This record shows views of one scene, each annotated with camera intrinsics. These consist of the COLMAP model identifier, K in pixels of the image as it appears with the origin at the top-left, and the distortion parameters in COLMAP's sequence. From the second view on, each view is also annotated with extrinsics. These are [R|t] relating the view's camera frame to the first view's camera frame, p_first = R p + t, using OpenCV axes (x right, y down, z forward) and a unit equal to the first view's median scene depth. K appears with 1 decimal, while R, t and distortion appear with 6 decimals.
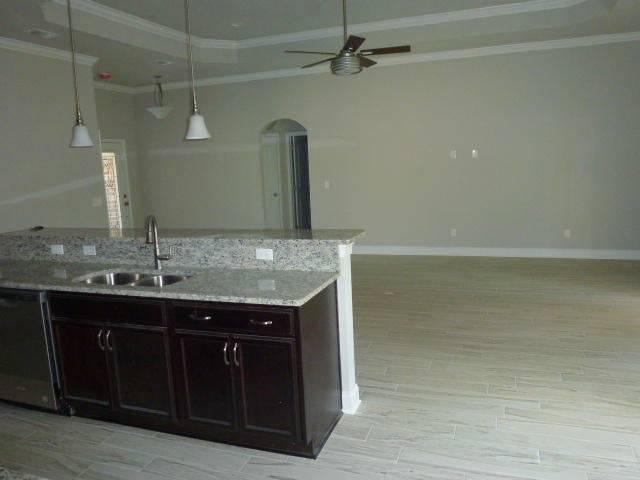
lens RADIAL K [[506.2, 0, 320.8], [0, 506.2, 259.1], [0, 0, 1]] dist [-0.003442, 0.002200]
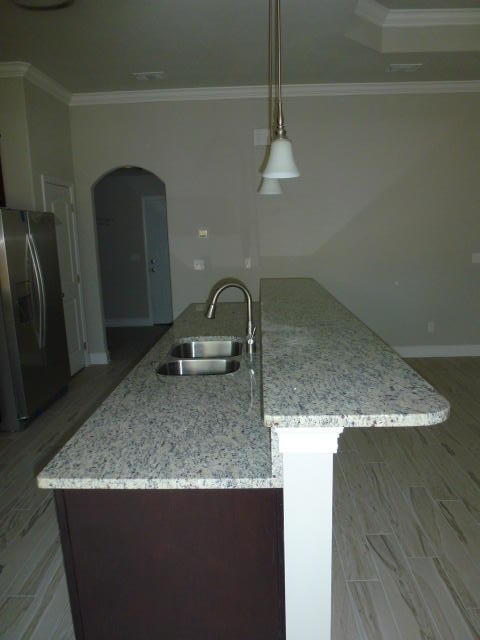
lens RADIAL K [[452.7, 0, 250.3], [0, 452.7, 321.4], [0, 0, 1]] dist [-0.050406, 0.002078]
pose [[0.323955, 0.219899, -0.920162, 0.325929], [-0.169375, 0.970379, 0.172269, -0.152080], [0.930788, 0.100046, 0.351604, 0.798201]]
